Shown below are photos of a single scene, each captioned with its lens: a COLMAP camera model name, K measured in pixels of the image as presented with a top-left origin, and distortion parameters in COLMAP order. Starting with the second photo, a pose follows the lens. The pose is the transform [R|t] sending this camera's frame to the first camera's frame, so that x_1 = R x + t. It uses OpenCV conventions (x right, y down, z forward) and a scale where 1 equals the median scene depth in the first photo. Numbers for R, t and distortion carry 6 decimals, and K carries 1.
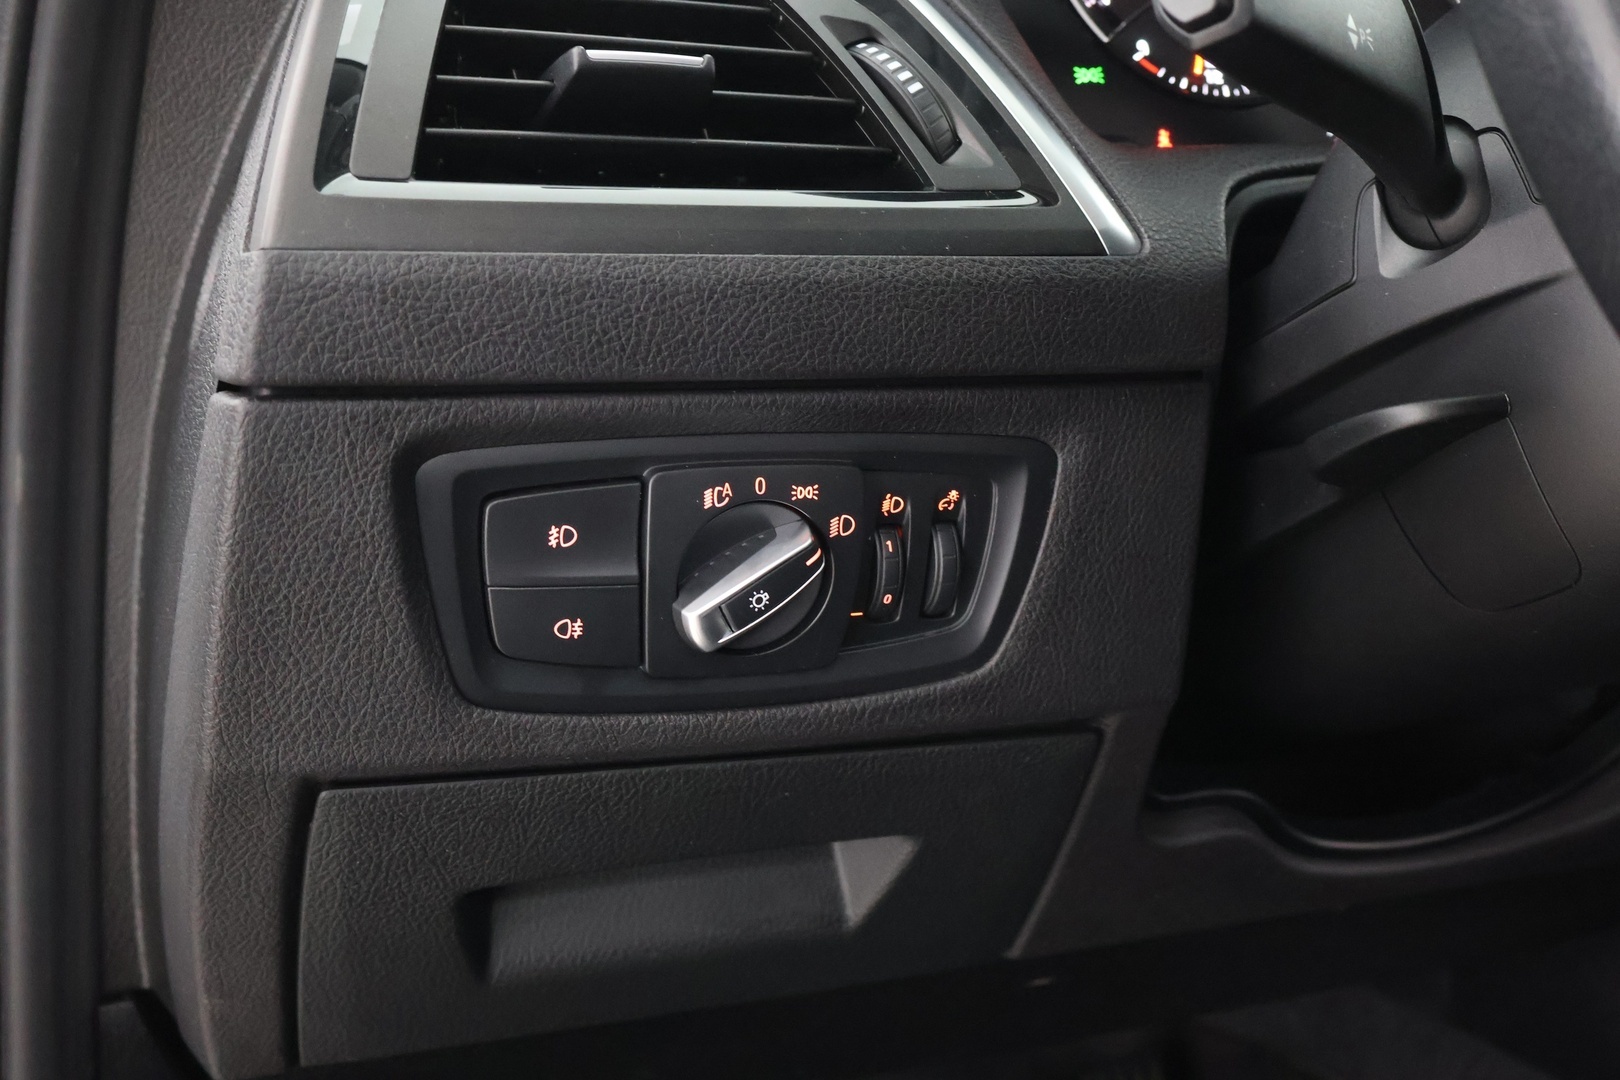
lens RADIAL K [[2103.1, 0, 803.9], [0, 2103.1, 538.8], [0, 0, 1]] dist [-0.018446, 0.000000]
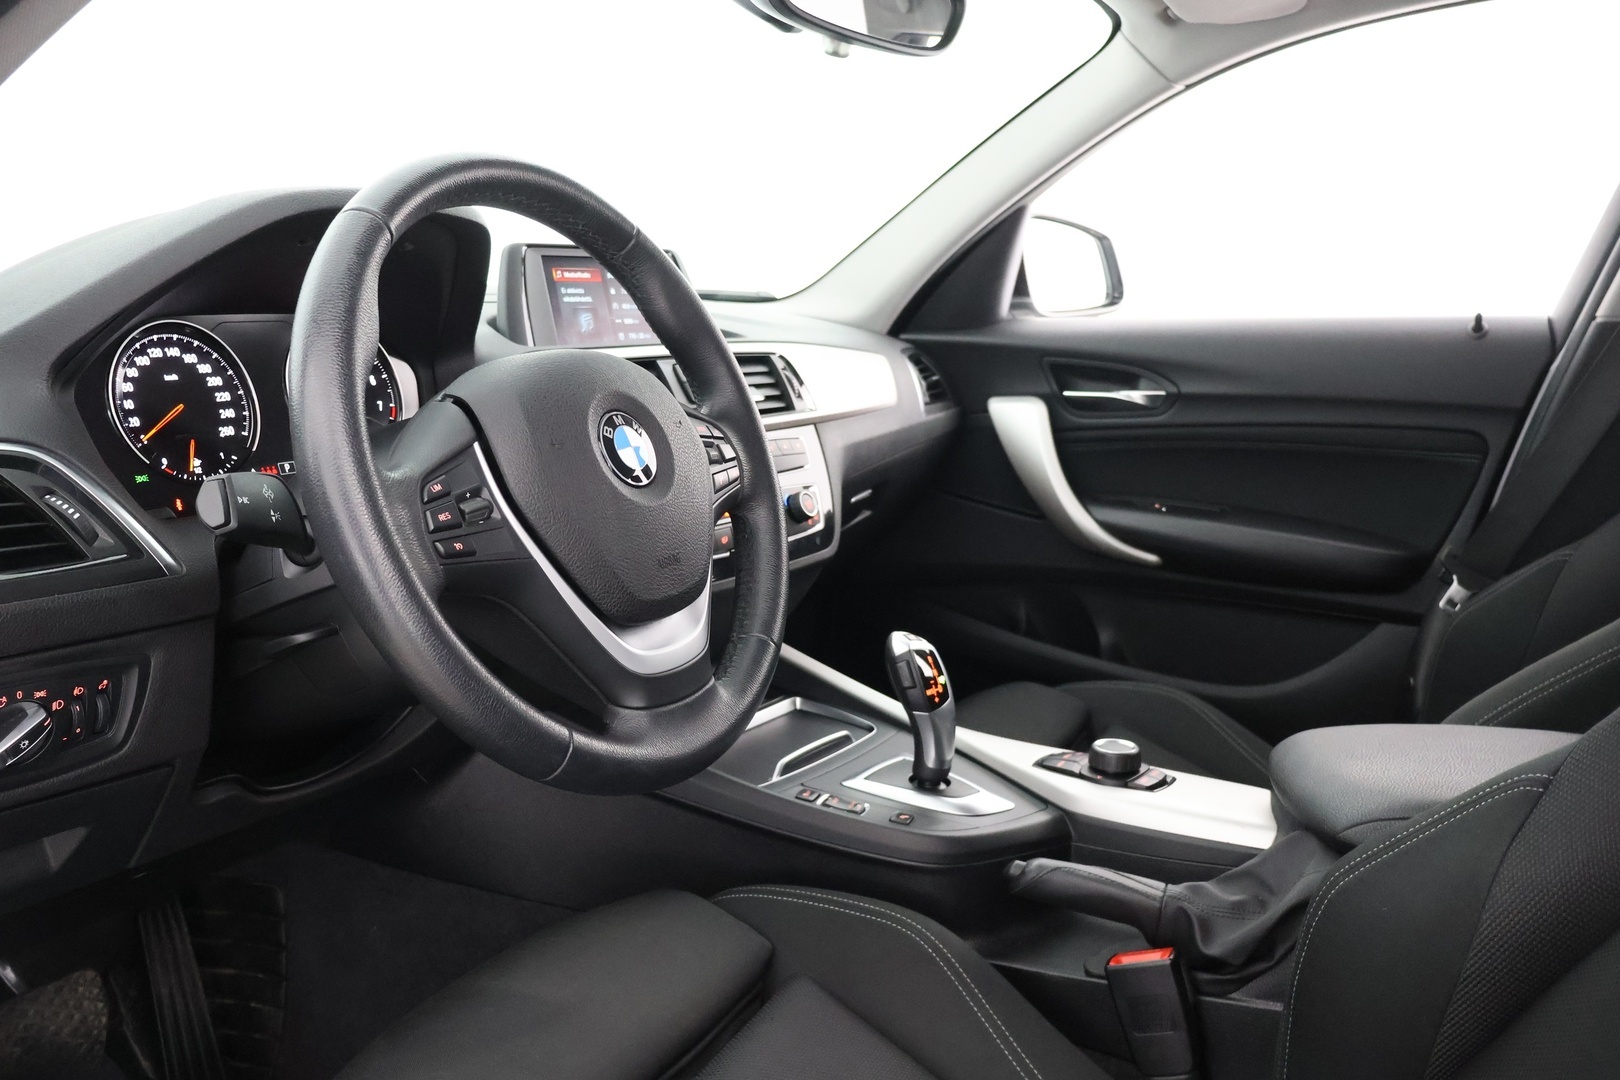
lens RADIAL K [[1352.3, 0, 801.0], [0, 1352.3, 546.8], [0, 0, 1]] dist [-0.010778, 0.006380]
pose [[0.789627, -0.077897, 0.608623, -0.221017], [0.061592, 0.996961, 0.047691, -0.195873], [-0.610488, -0.000172, 0.792025, -0.668679]]
